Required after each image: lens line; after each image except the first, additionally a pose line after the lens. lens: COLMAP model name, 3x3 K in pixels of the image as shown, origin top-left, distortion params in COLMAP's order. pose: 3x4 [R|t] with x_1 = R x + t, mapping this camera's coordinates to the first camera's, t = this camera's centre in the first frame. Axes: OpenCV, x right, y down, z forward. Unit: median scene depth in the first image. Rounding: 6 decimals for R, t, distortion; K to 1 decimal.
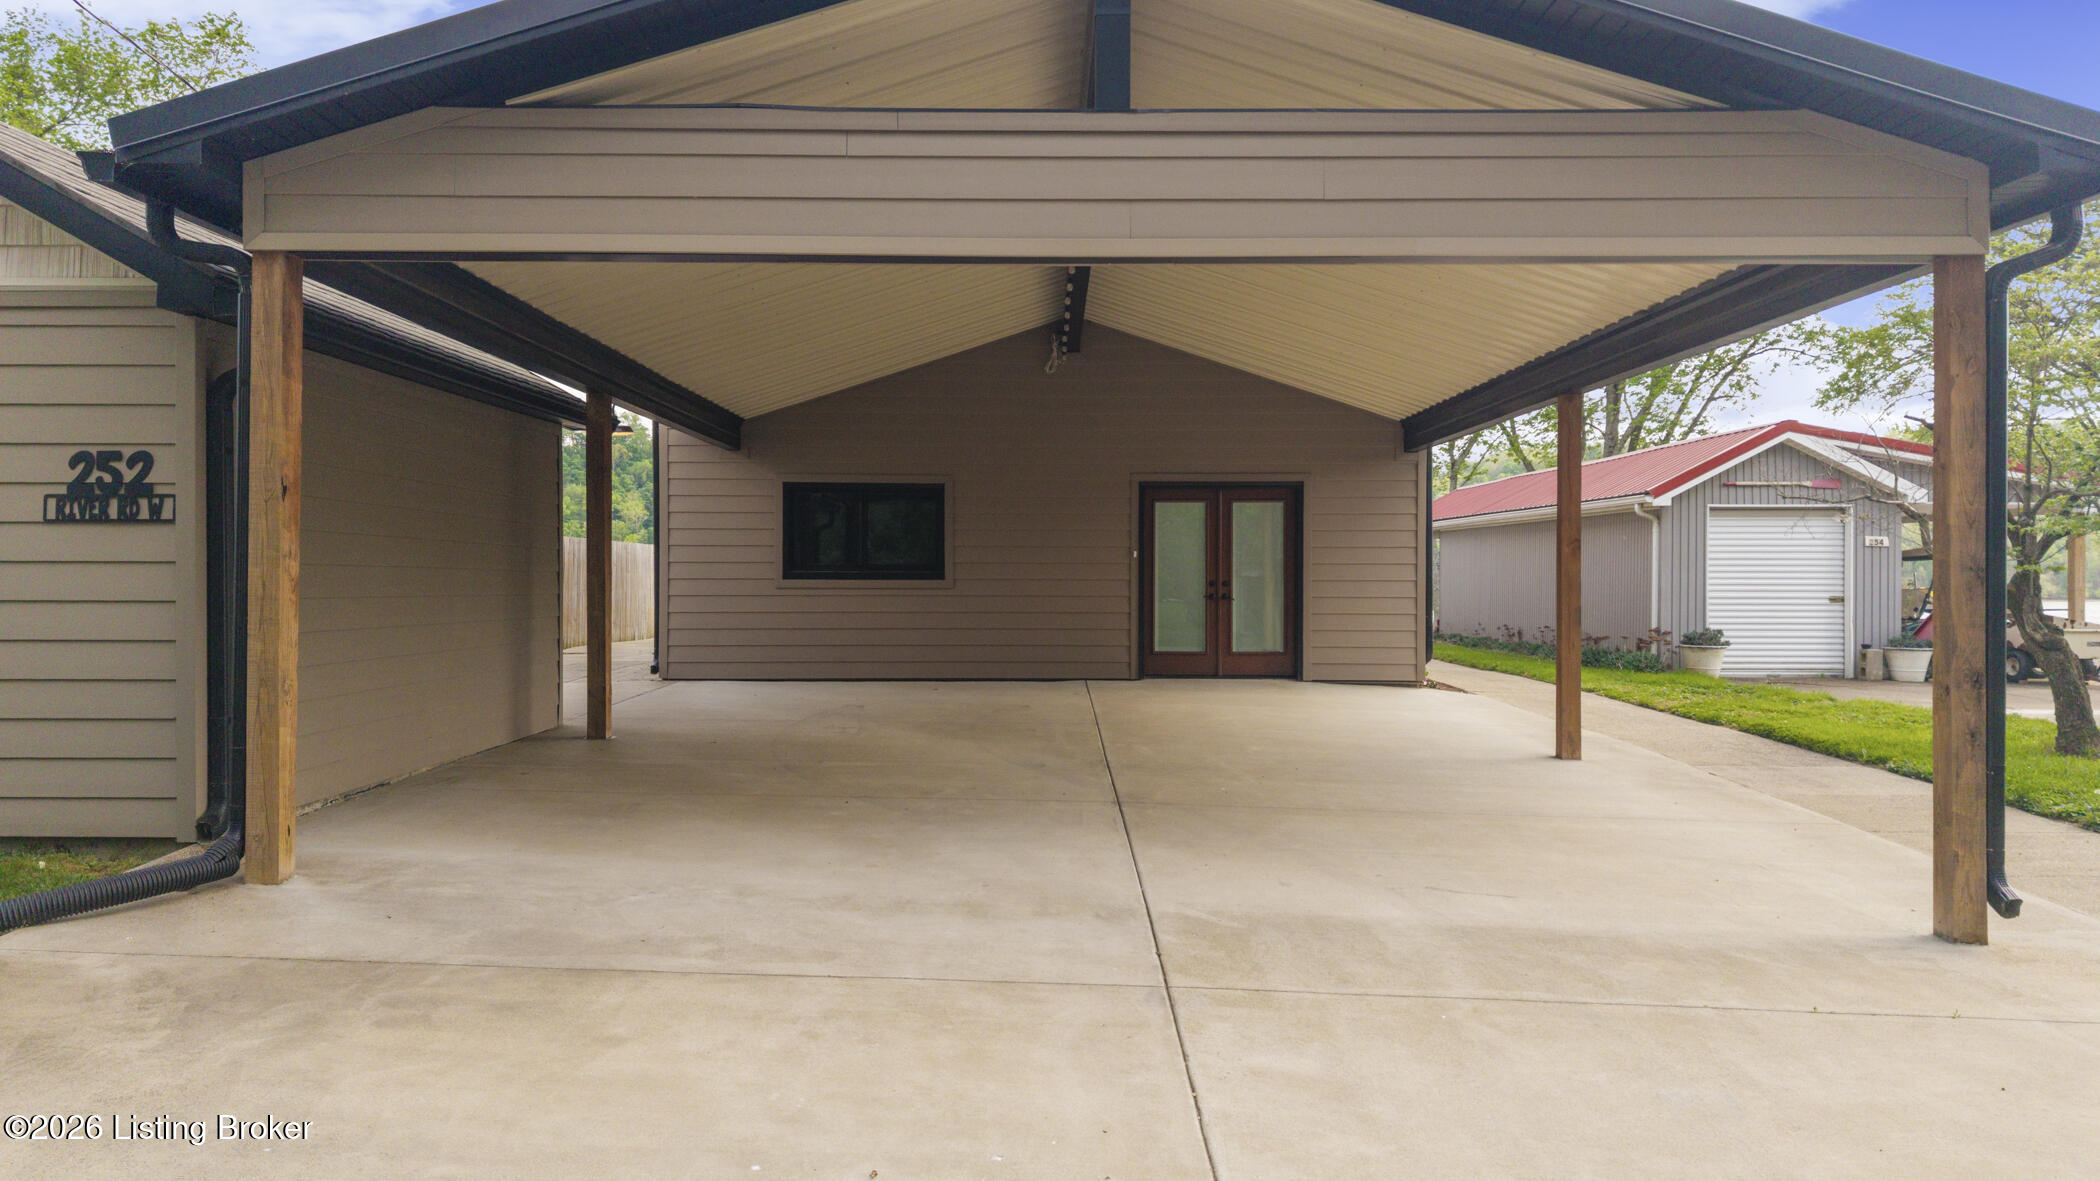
lens RADIAL K [[1404.1, 0, 1056.1], [0, 1404.1, 588.0], [0, 0, 1]] dist [0.043002, -0.056842]
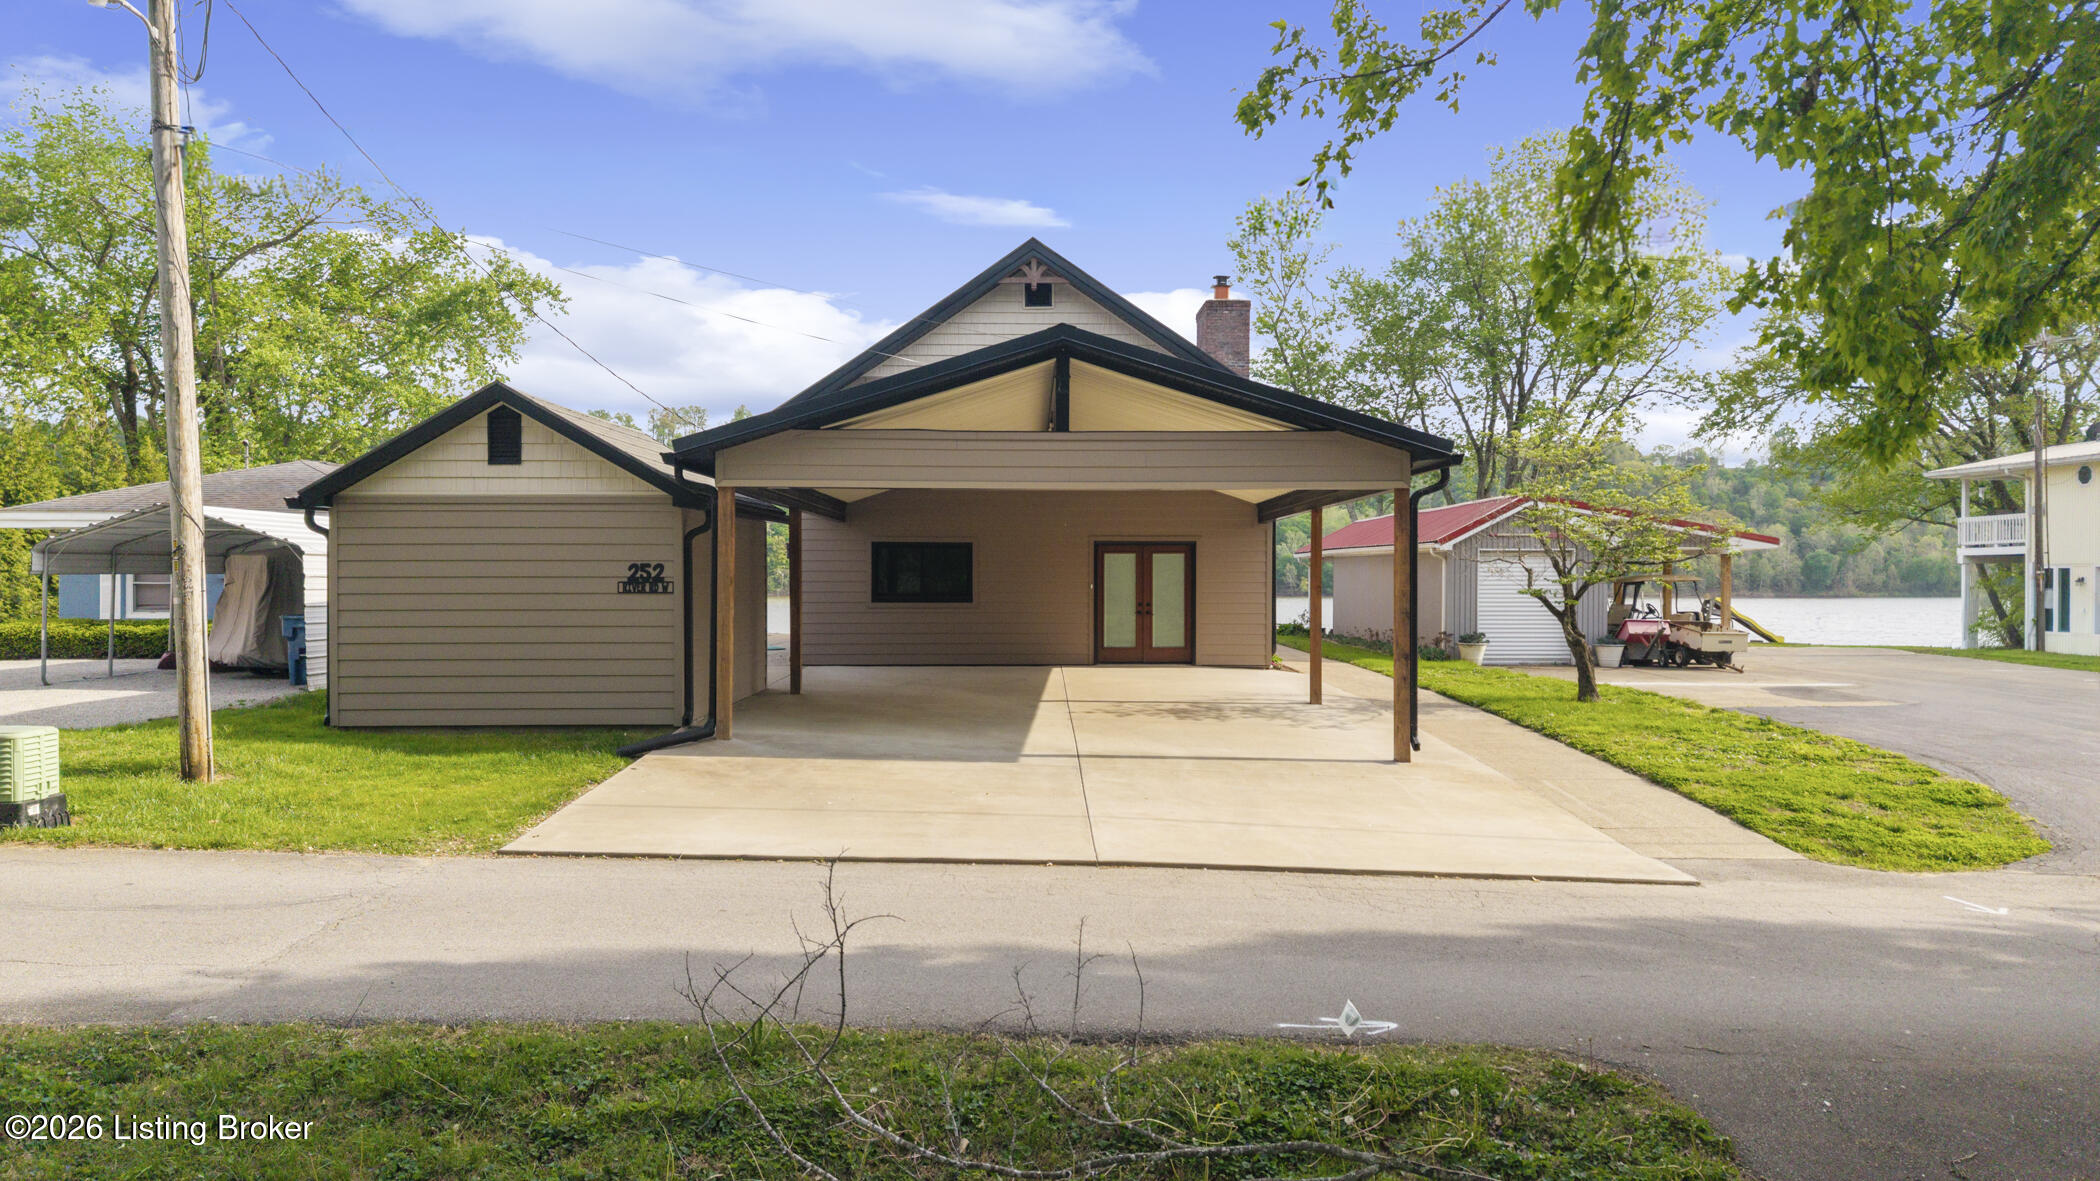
lens RADIAL K [[1391.5, 0, 1039.8], [0, 1391.5, 662.1], [0, 0, 1]] dist [0.005978, 0.000342]
pose [[0.999992, -0.001637, -0.003653, 0.003197], [0.001833, 0.998525, 0.054254, -0.024343], [0.003558, -0.054260, 0.998520, -0.585531]]
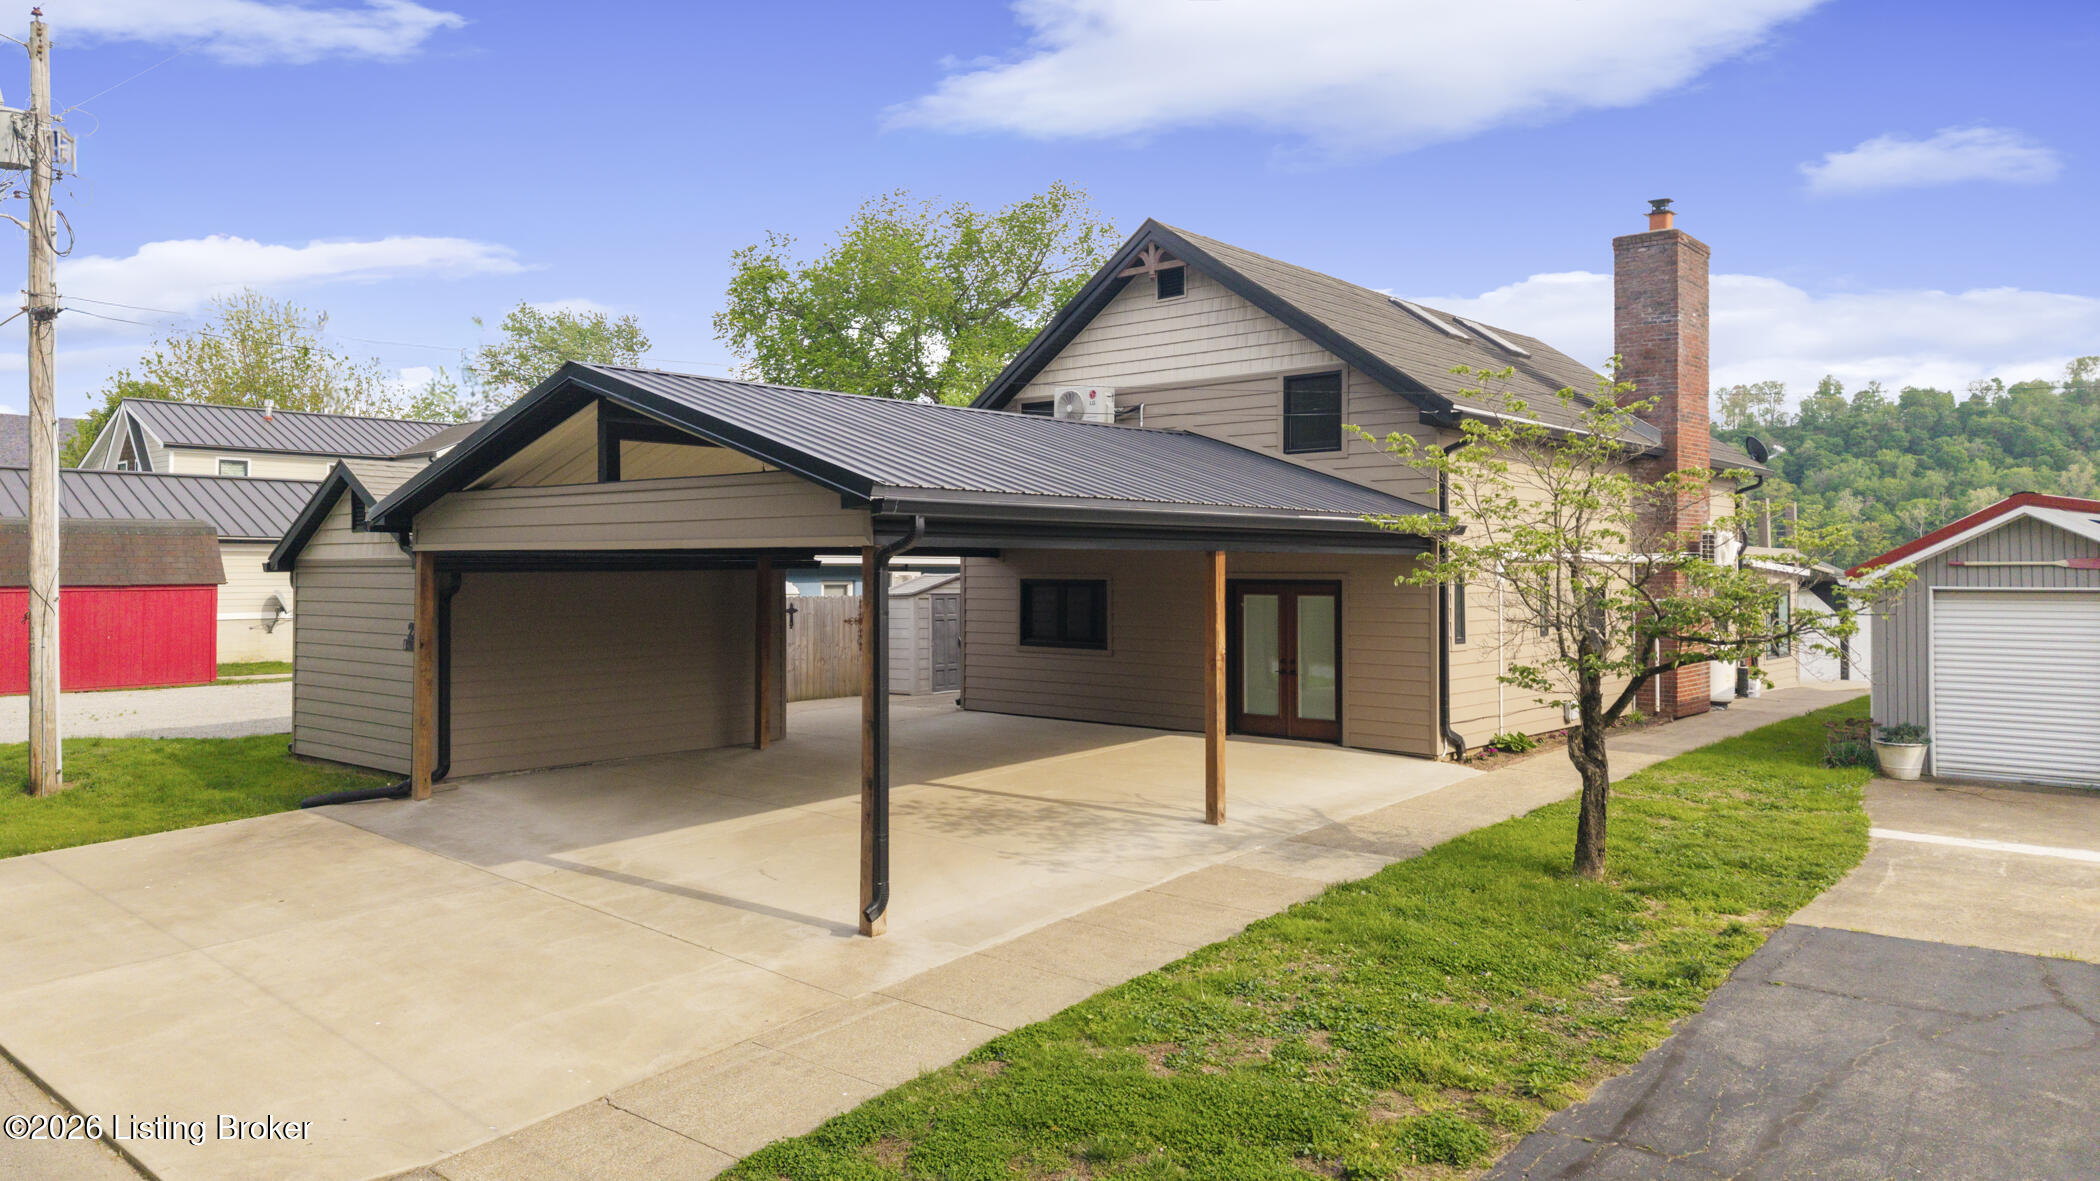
lens RADIAL K [[1414.1, 0, 1052.6], [0, 1414.1, 577.3], [0, 0, 1]] dist [0.002323, -0.002984]
pose [[0.748169, 0.004843, -0.663491, 0.792167], [-0.005248, 0.999985, 0.001382, -0.077918], [0.663488, 0.002448, 0.748183, -0.064673]]
